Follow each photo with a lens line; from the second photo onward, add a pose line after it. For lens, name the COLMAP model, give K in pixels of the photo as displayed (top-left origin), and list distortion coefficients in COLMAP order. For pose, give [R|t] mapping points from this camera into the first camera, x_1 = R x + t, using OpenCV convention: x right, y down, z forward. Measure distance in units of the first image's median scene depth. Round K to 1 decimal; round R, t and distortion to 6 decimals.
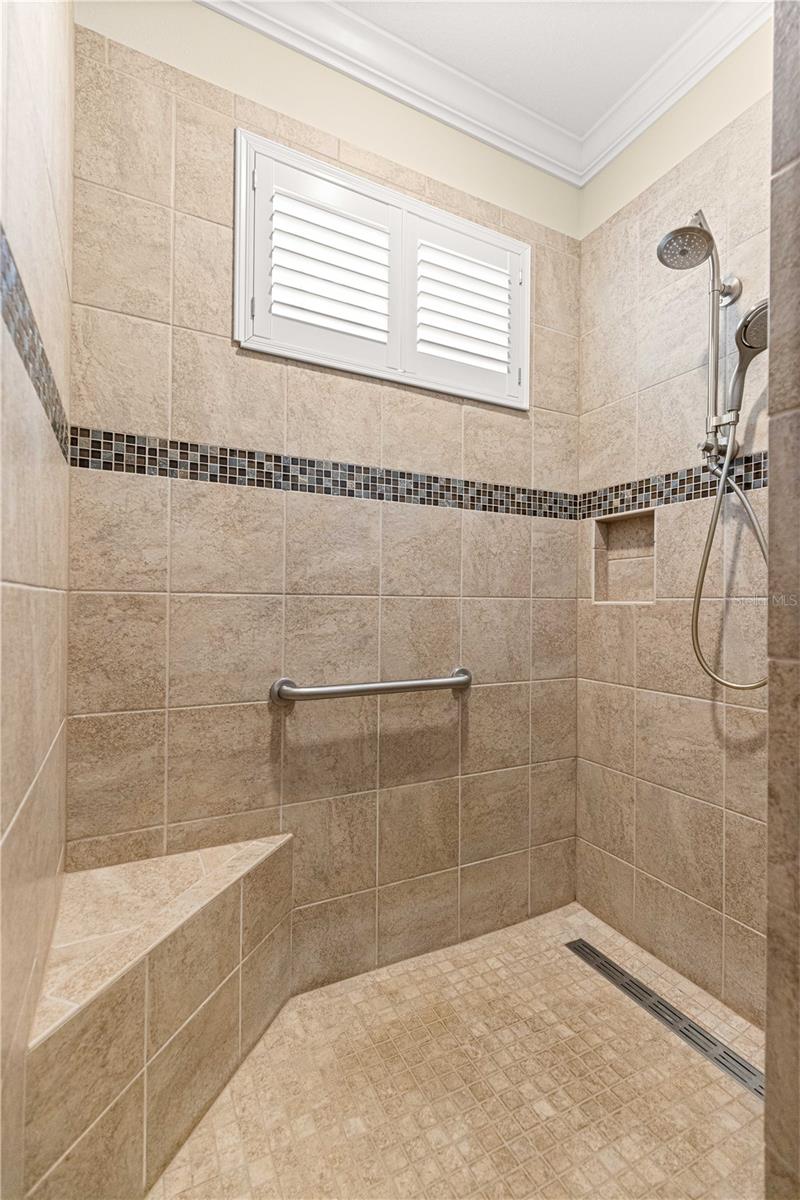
lens RADIAL K [[536.7, 0, 399.7], [0, 536.7, 599.7], [0, 0, 1]] dist [0.010910, -0.001168]
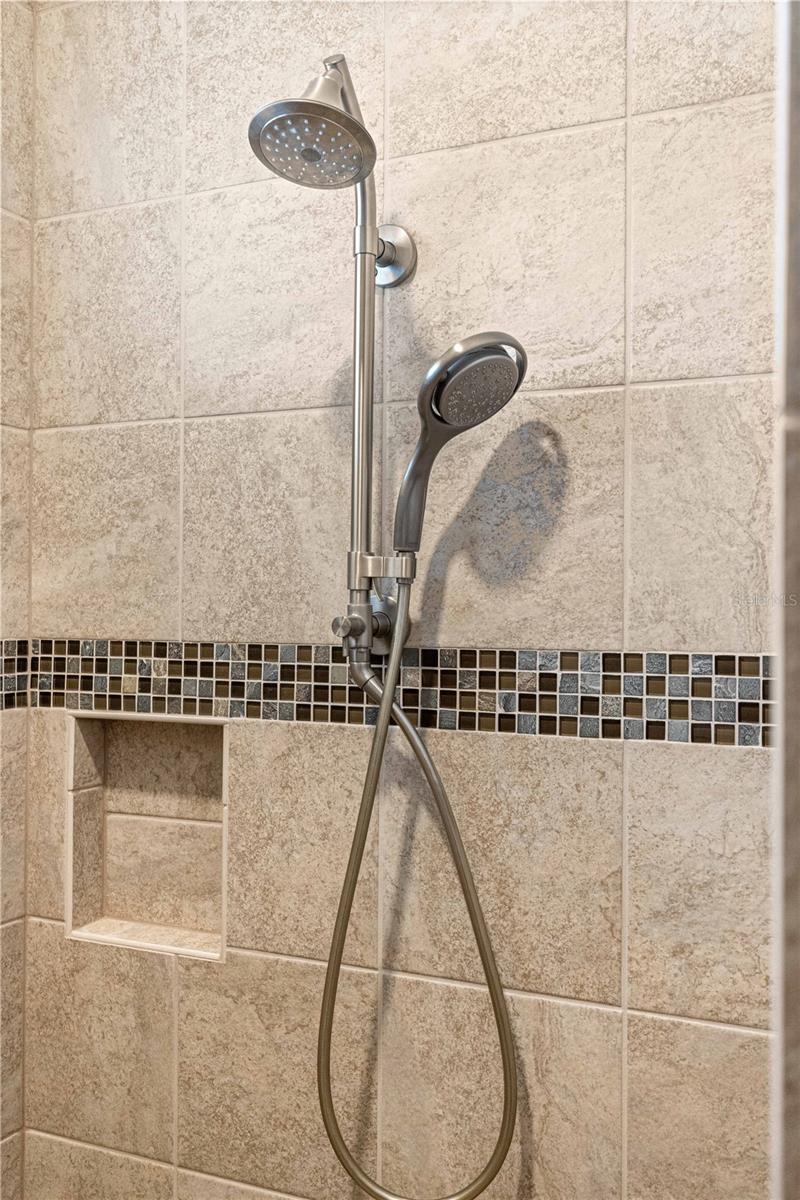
lens RADIAL K [[1154.9, 0, 398.8], [0, 1154.9, 601.0], [0, 0, 1]] dist [0.009942, 0.000000]
pose [[0.790854, 0.001605, 0.612003, 0.049784], [-0.003005, 0.999995, 0.001261, -0.262897], [-0.611997, -0.002836, 0.790855, 0.240452]]
